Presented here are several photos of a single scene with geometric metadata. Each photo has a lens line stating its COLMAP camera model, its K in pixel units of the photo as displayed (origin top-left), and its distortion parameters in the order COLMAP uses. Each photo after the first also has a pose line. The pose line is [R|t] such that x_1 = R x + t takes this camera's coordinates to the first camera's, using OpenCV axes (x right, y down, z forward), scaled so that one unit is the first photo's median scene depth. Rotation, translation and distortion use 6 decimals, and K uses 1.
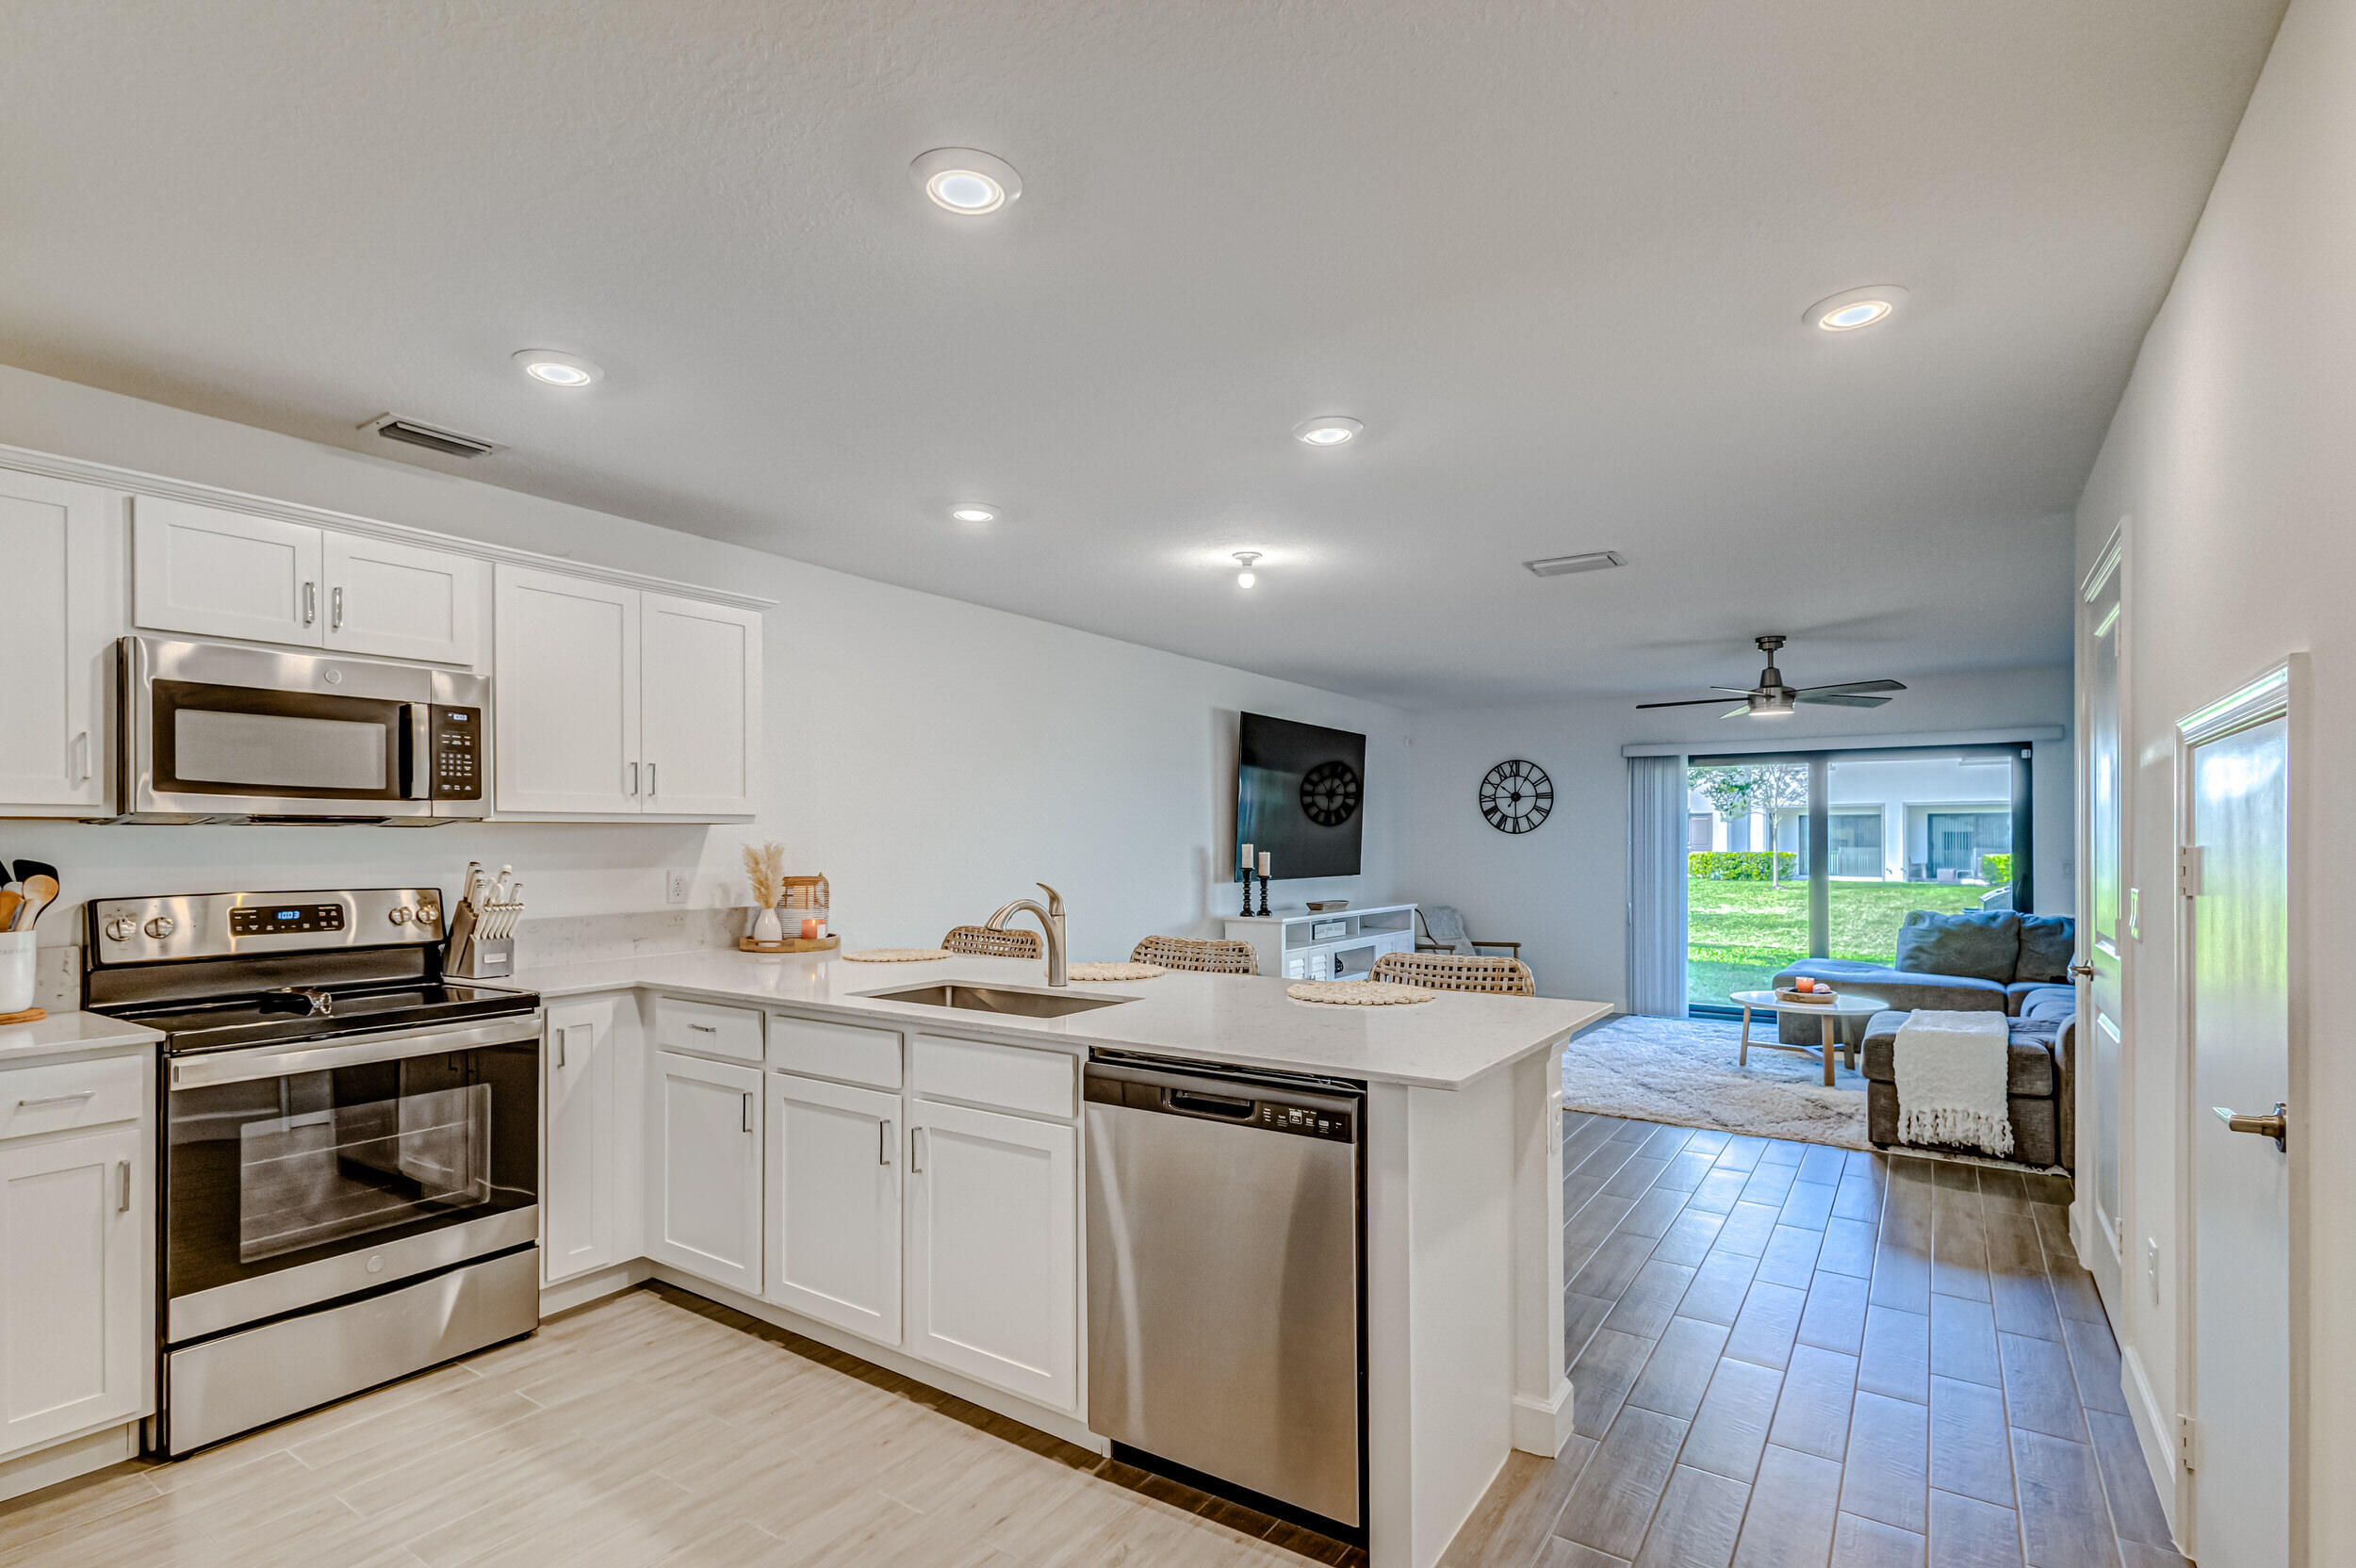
lens RADIAL K [[1106.8, 0, 1187.9], [0, 1106.8, 824.8], [0, 0, 1]] dist [0.013309, -0.004073]
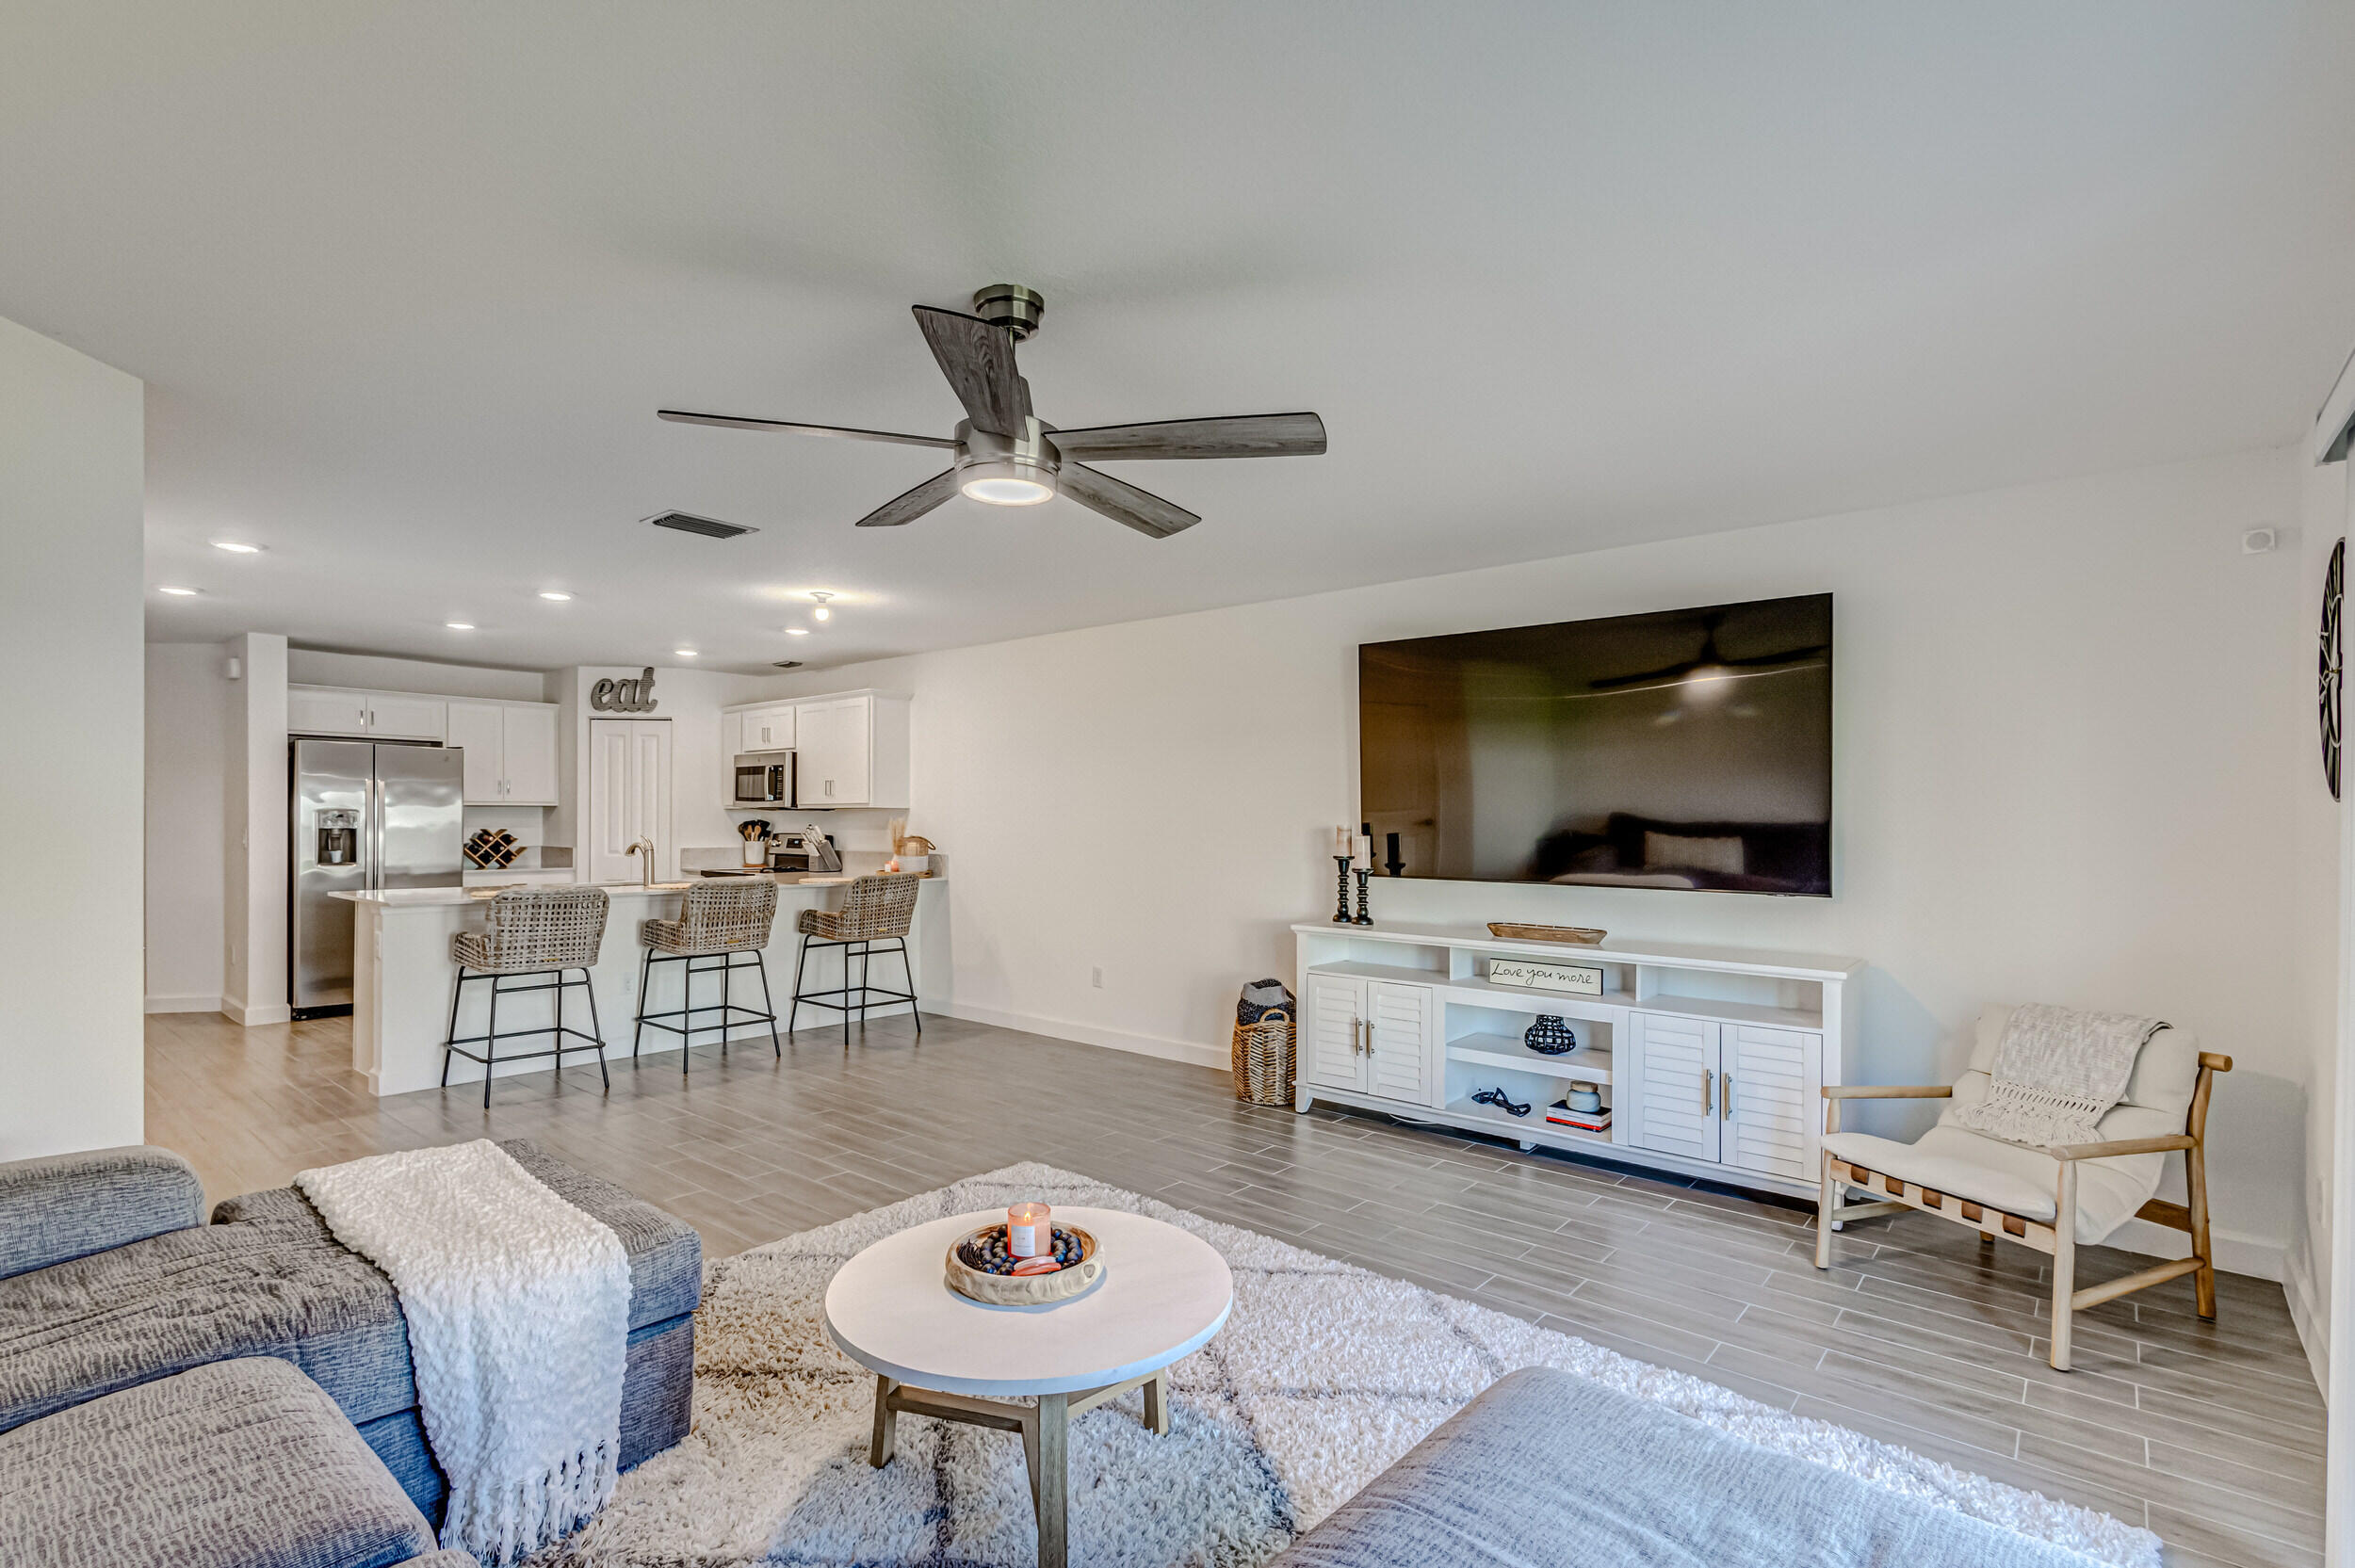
lens RADIAL K [[1106.3, 0, 1163.3], [0, 1106.3, 801.9], [0, 0, 1]] dist [0.013309, -0.004073]
pose [[-0.120423, -0.019488, -0.992531, 1.290989], [0.004451, 0.999787, -0.020171, 0.026495], [0.992713, -0.006846, -0.120310, 1.555842]]
